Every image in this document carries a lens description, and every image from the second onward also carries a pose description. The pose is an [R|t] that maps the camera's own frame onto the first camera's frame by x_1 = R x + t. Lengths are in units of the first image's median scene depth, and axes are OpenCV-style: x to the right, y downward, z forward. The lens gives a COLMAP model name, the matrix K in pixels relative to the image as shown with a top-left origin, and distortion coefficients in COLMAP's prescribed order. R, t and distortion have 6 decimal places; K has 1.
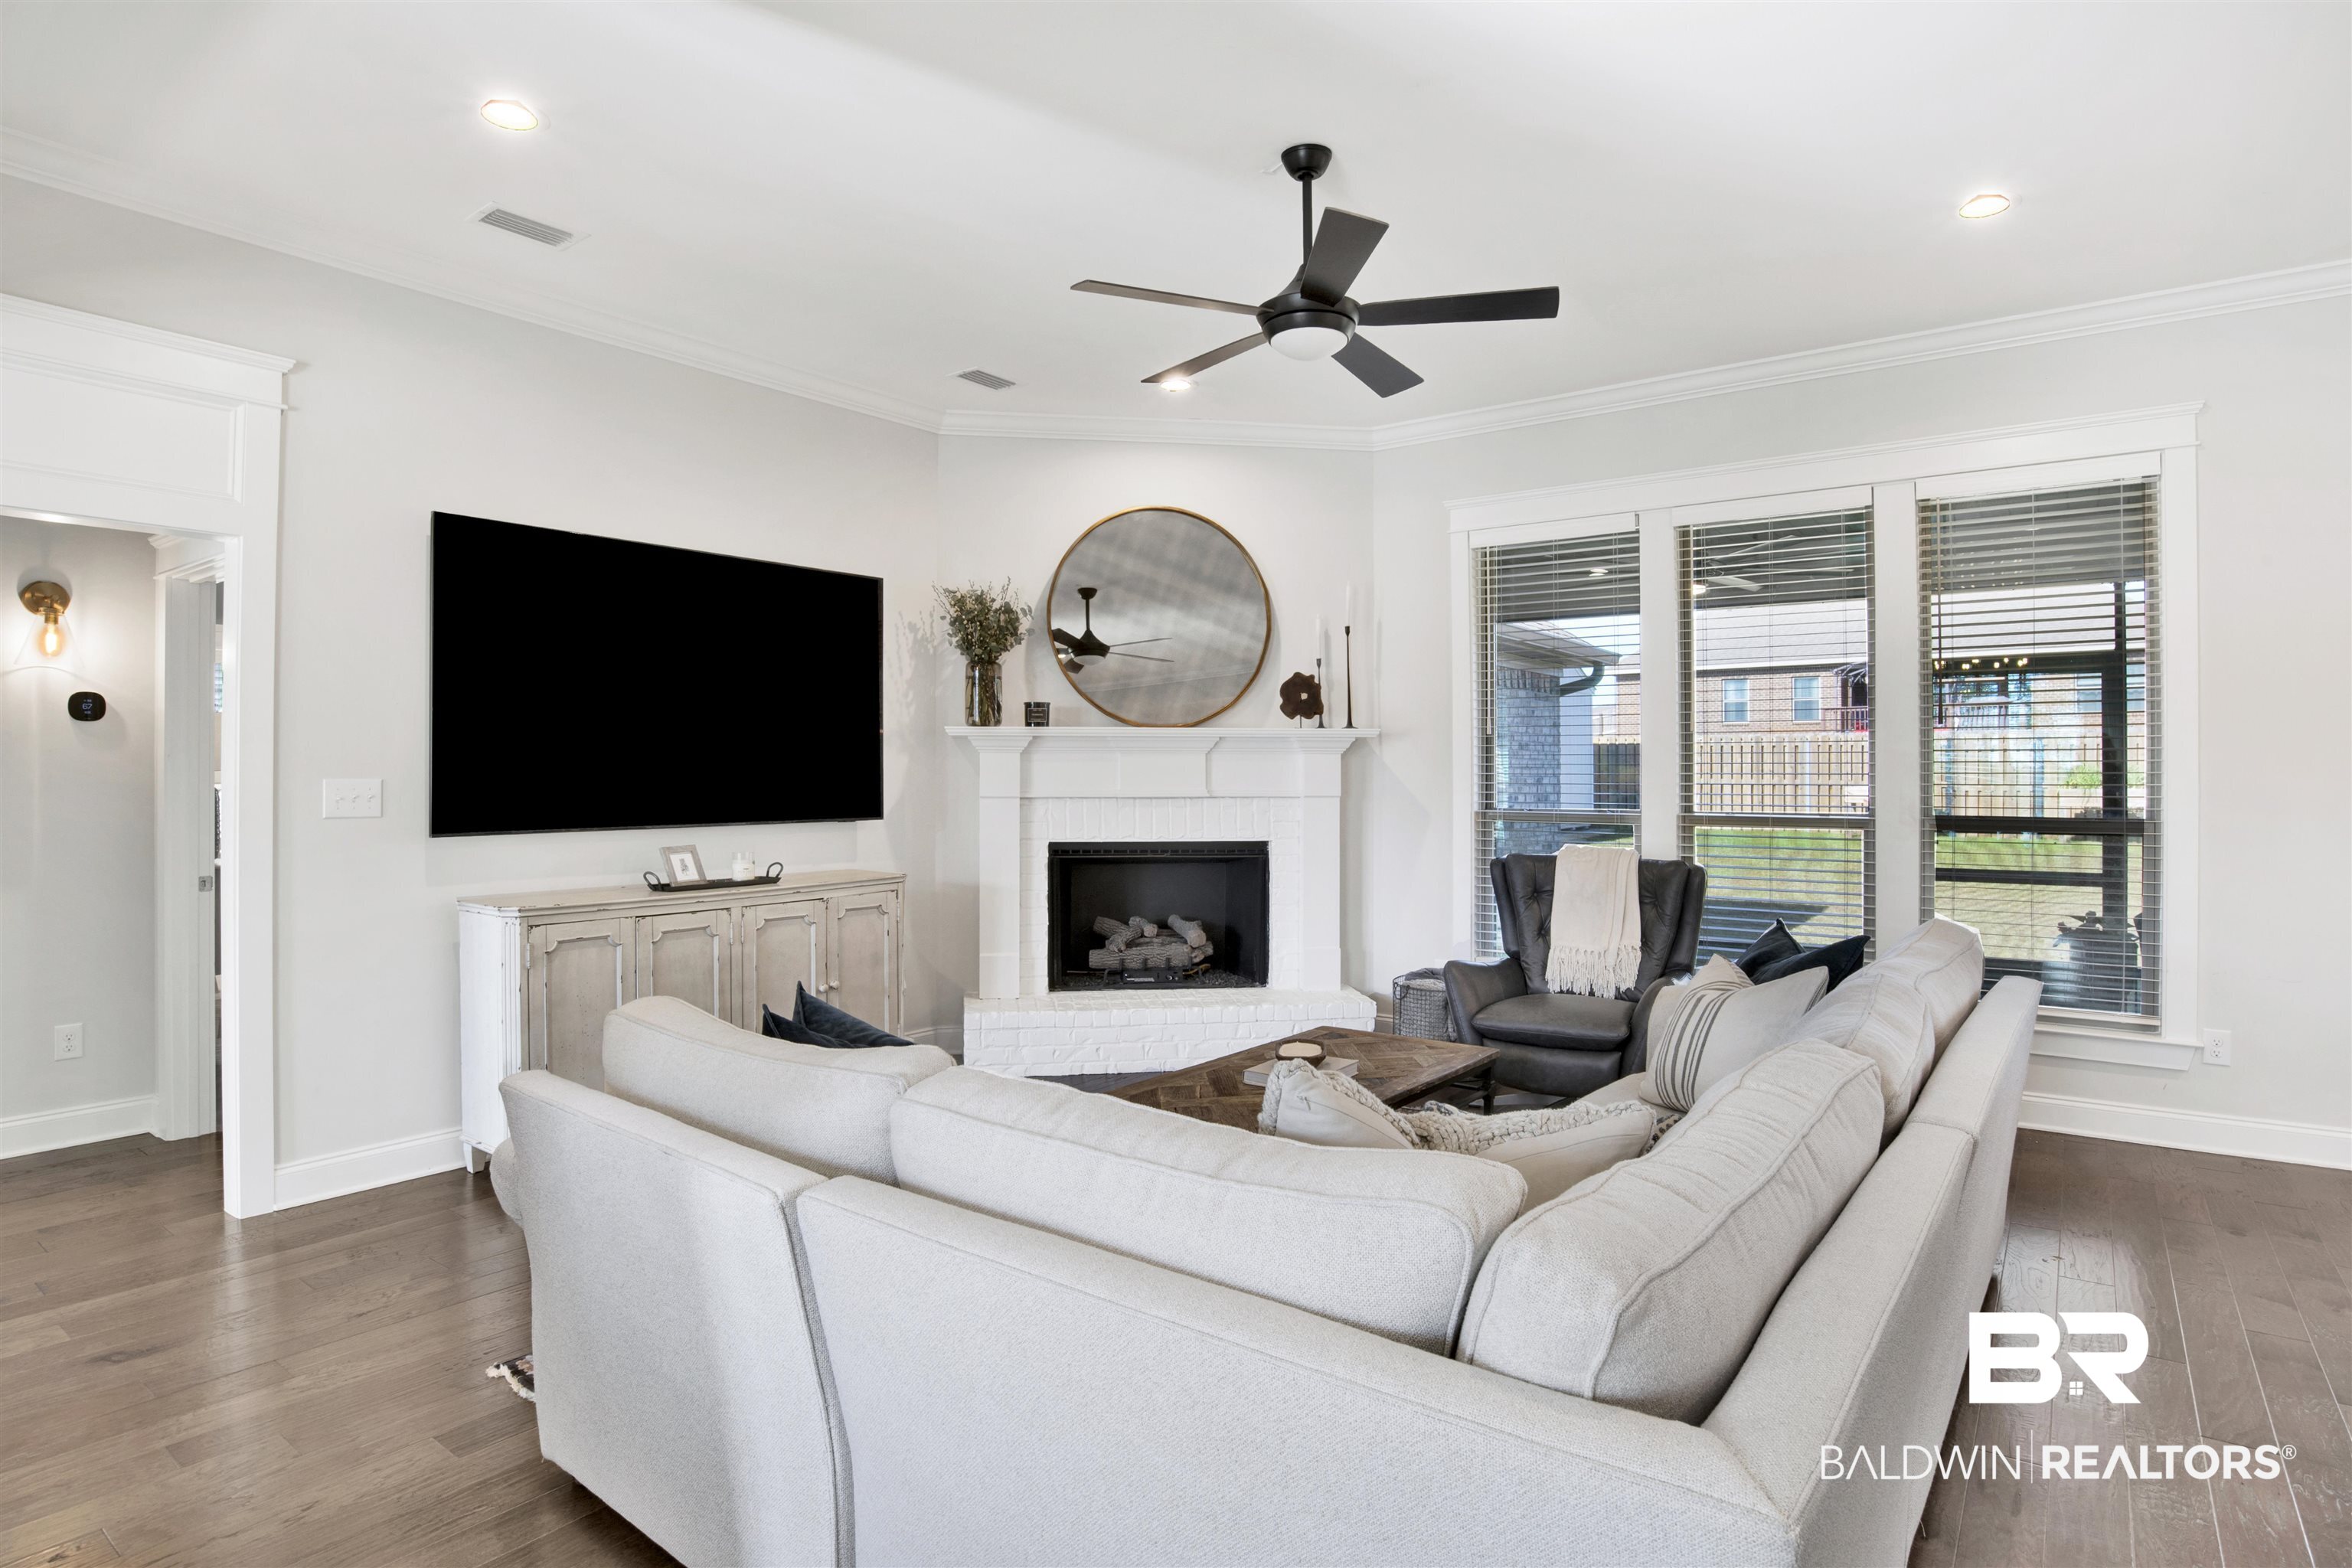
lens RADIAL K [[1225.4, 0, 1190.7], [0, 1225.4, 770.5], [0, 0, 1]] dist [-0.072442, 0.025693]
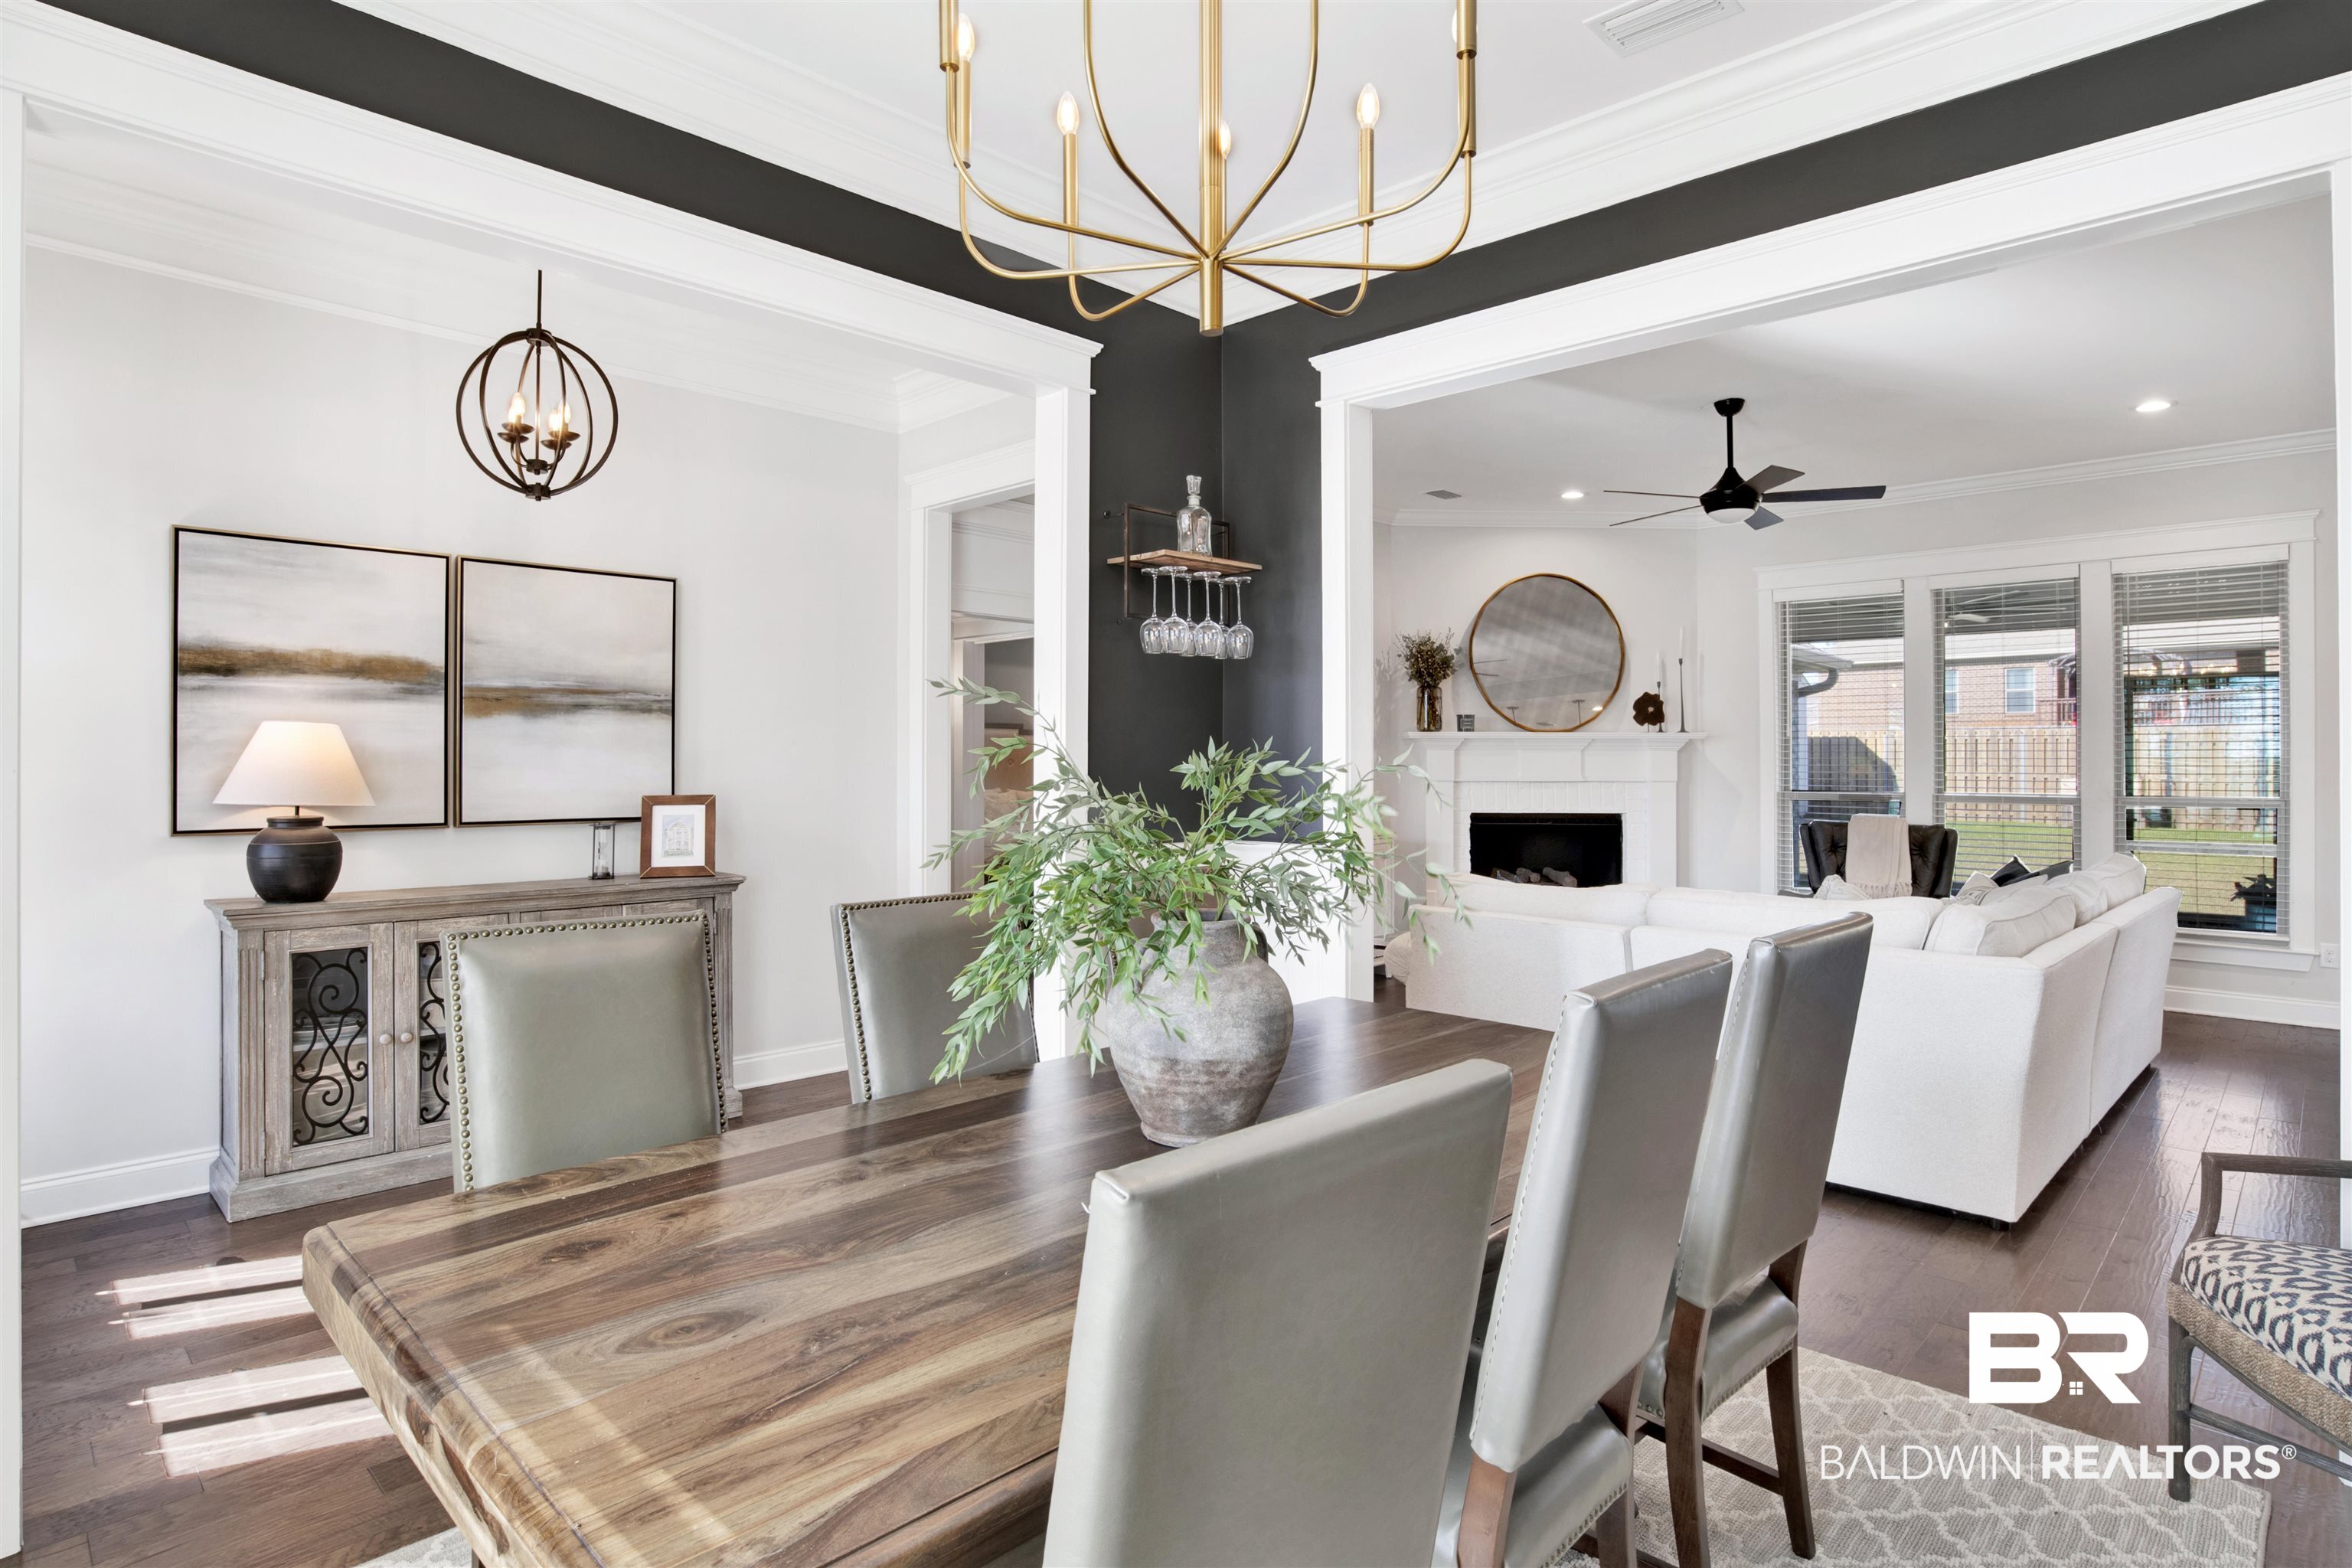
lens RADIAL K [[1243.7, 0, 1197.7], [0, 1243.7, 756.4], [0, 0, 1]] dist [-0.073161, 0.016074]
pose [[0.992227, 0.001515, -0.124433, -0.258670], [-0.002045, 0.999989, -0.004133, -0.000256], [0.124426, 0.004355, 0.992219, -0.480690]]
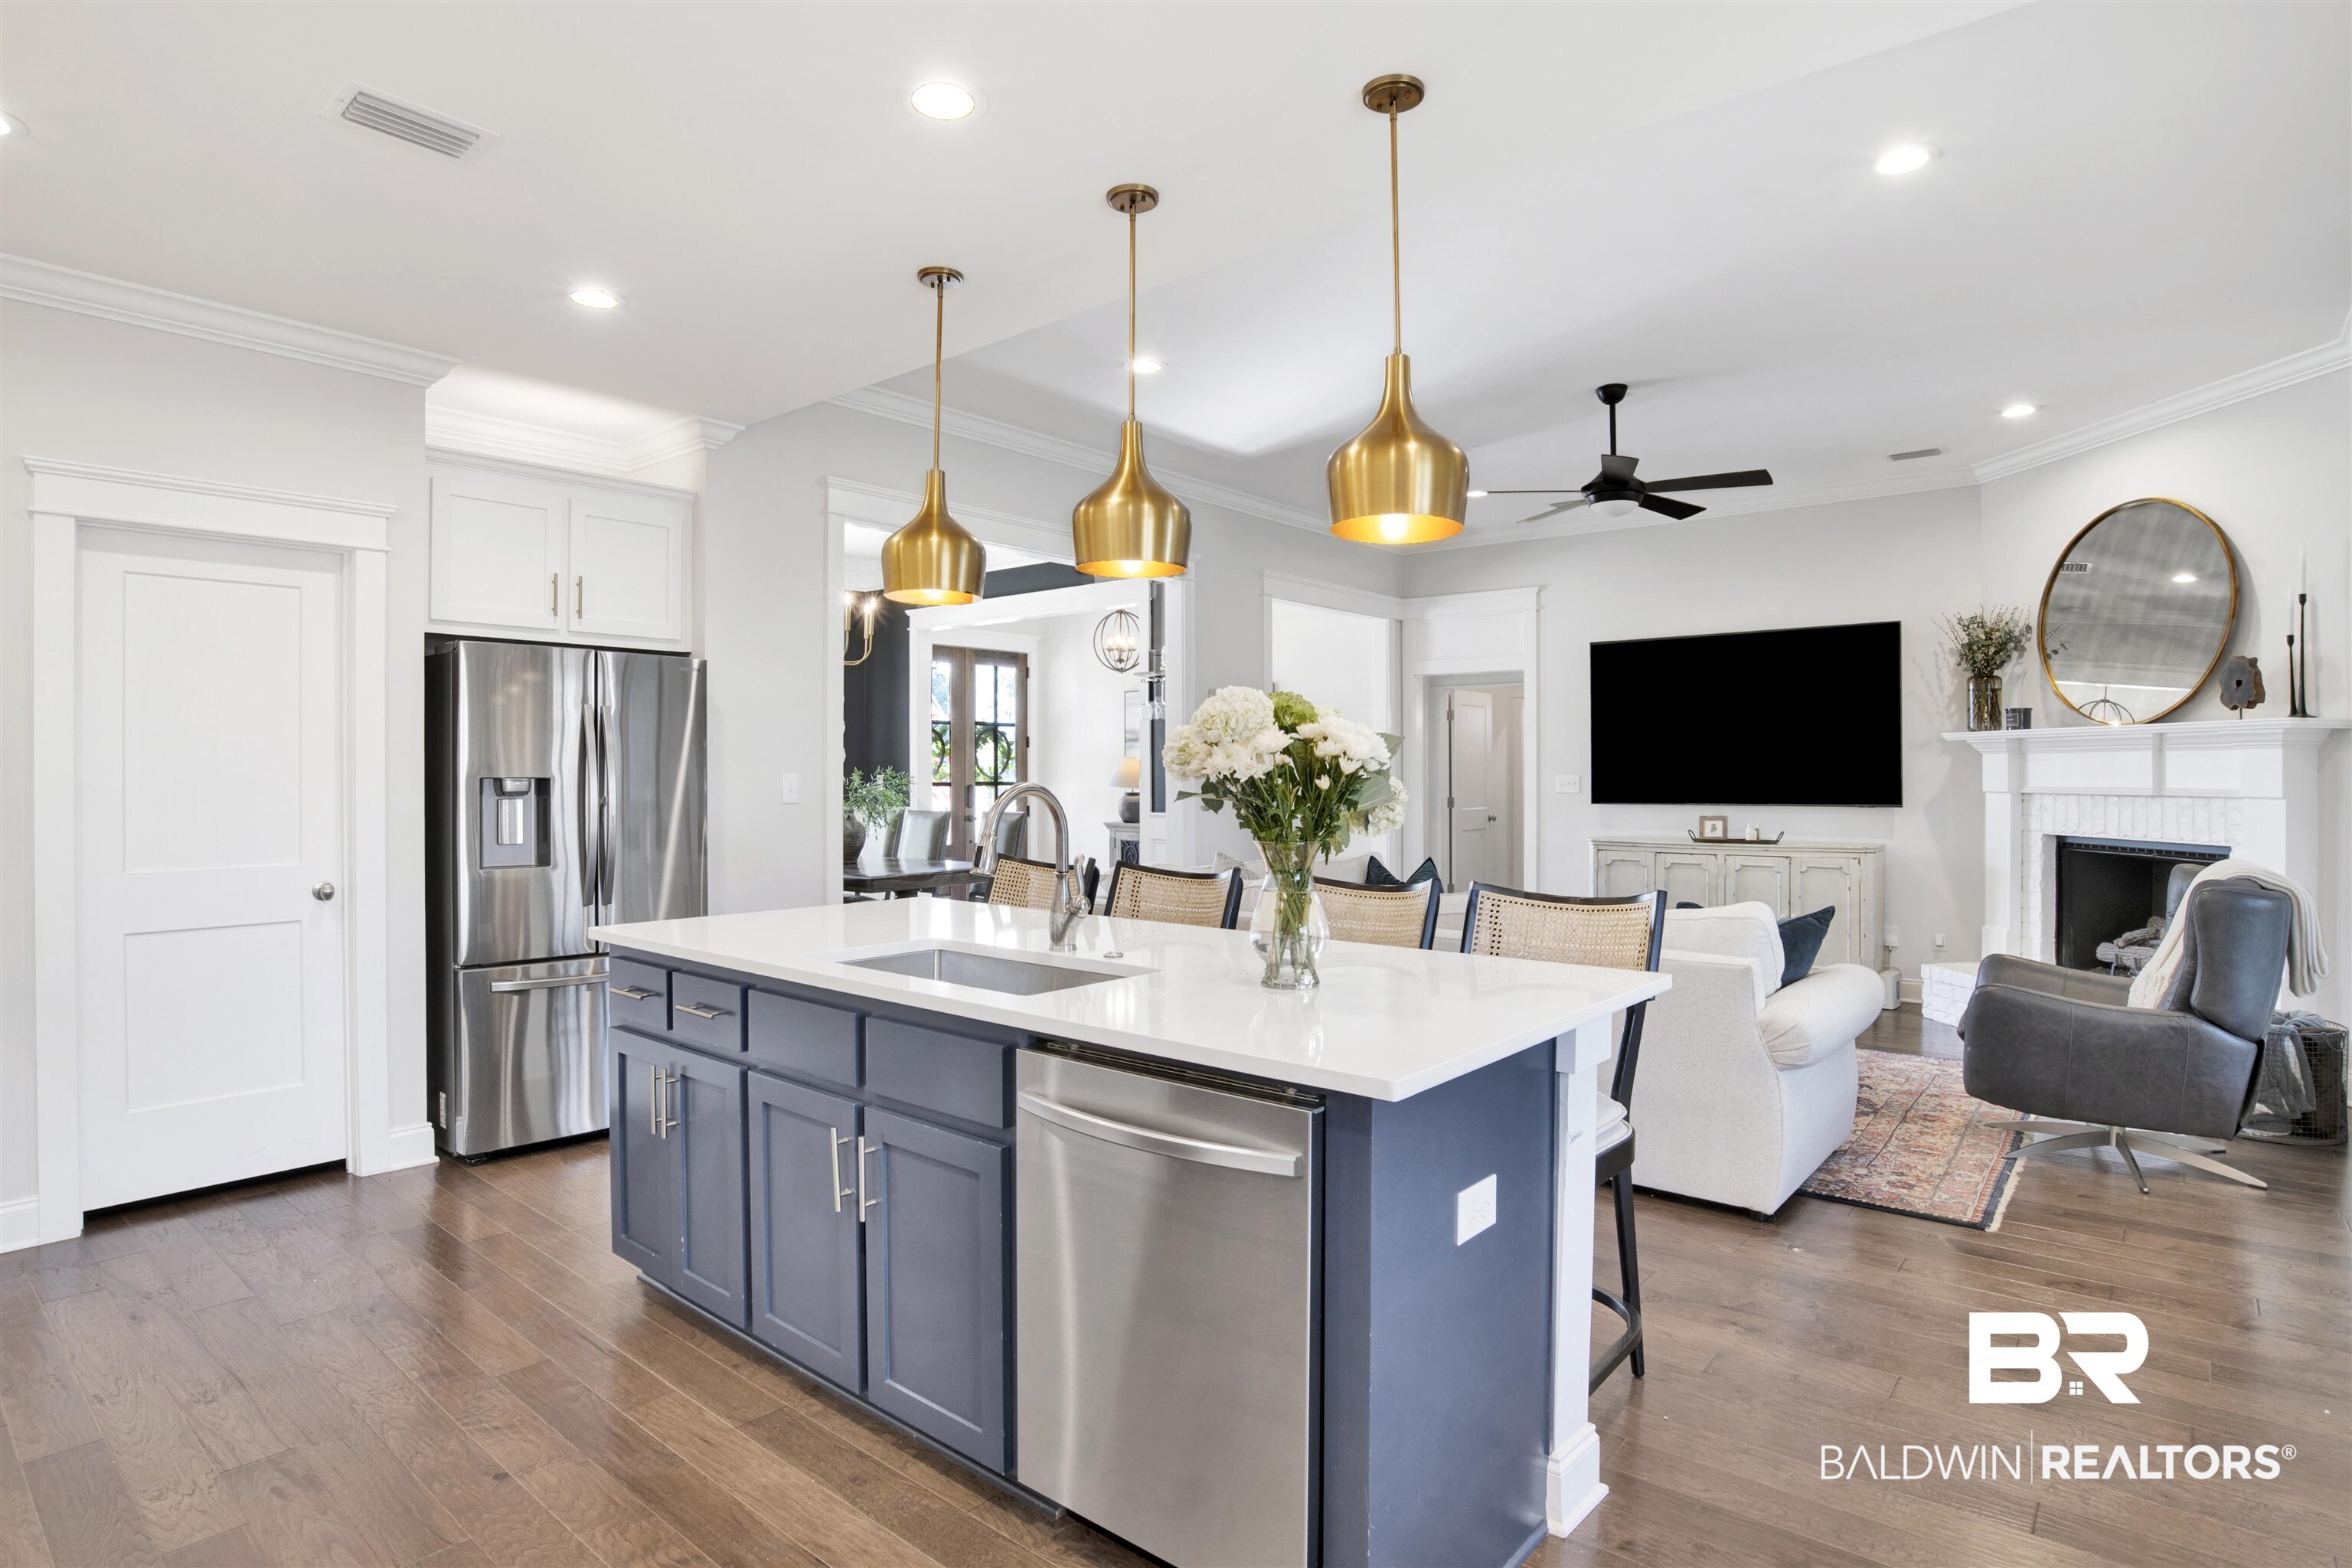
lens RADIAL K [[1225.4, 0, 1190.7], [0, 1225.4, 770.5], [0, 0, 1]] dist [-0.072442, 0.025693]
pose [[-0.045248, -0.004978, -0.998963, 1.011666], [0.003138, 0.999982, -0.005125, 0.005055], [0.998971, -0.003366, -0.045232, 0.290661]]
